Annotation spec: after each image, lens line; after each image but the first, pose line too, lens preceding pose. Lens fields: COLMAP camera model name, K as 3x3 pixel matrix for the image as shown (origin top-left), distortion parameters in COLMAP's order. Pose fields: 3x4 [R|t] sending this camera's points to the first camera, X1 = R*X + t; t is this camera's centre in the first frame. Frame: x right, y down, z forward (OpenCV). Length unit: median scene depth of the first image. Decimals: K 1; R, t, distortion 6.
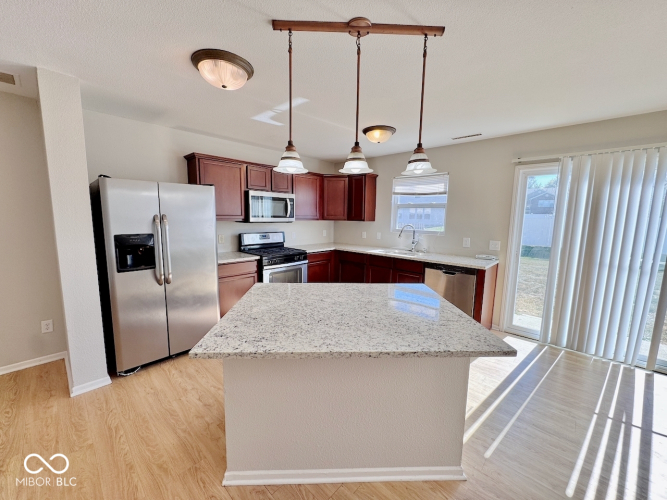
lens RADIAL K [[265.9, 0, 333.5], [0, 265.9, 250.0], [0, 0, 1]] dist [-0.002011, -0.000228]
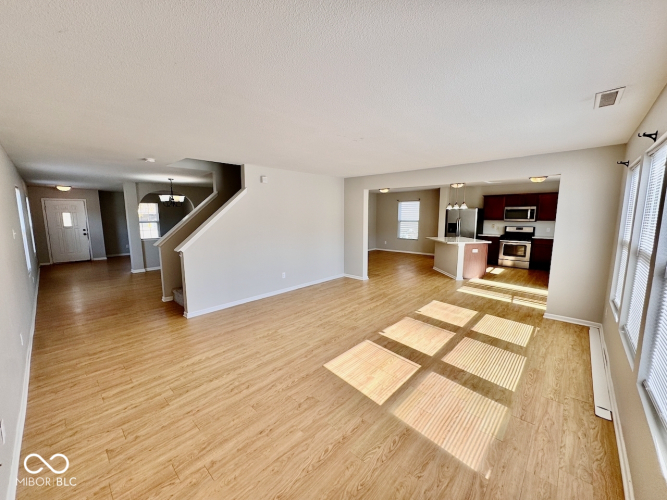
lens RADIAL K [[265.9, 0, 333.5], [0, 265.9, 250.0], [0, 0, 1]] dist [-0.002011, -0.000228]
pose [[0.005531, 0.118545, -0.992933, 2.041005], [-0.125681, 0.985157, 0.116917, 0.059380], [0.992055, 0.124146, 0.020347, -0.481104]]
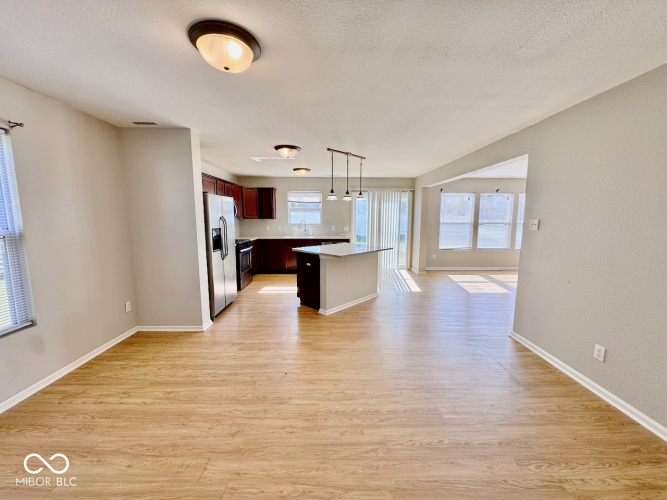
lens RADIAL K [[263.8, 0, 330.4], [0, 263.8, 248.7], [0, 0, 1]] dist [0.000176, -0.000036]
pose [[0.728121, -0.096850, 0.678571, -0.889564], [0.096872, 0.994571, 0.038006, 0.045842], [-0.678568, 0.038062, 0.733551, -0.422698]]
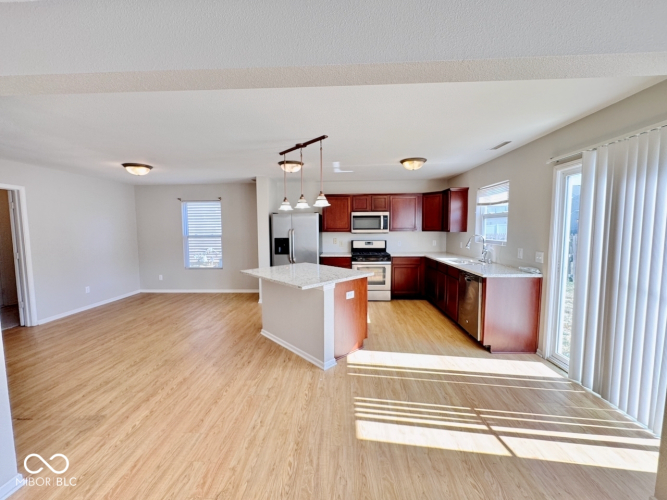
lens RADIAL K [[265.9, 0, 333.5], [0, 265.9, 250.0], [0, 0, 1]] dist [-0.002011, -0.000228]
pose [[0.658395, 0.041775, -0.751512, 0.808345], [-0.079649, 0.996719, -0.014374, 0.025473], [0.748446, 0.069321, 0.659563, -0.093496]]
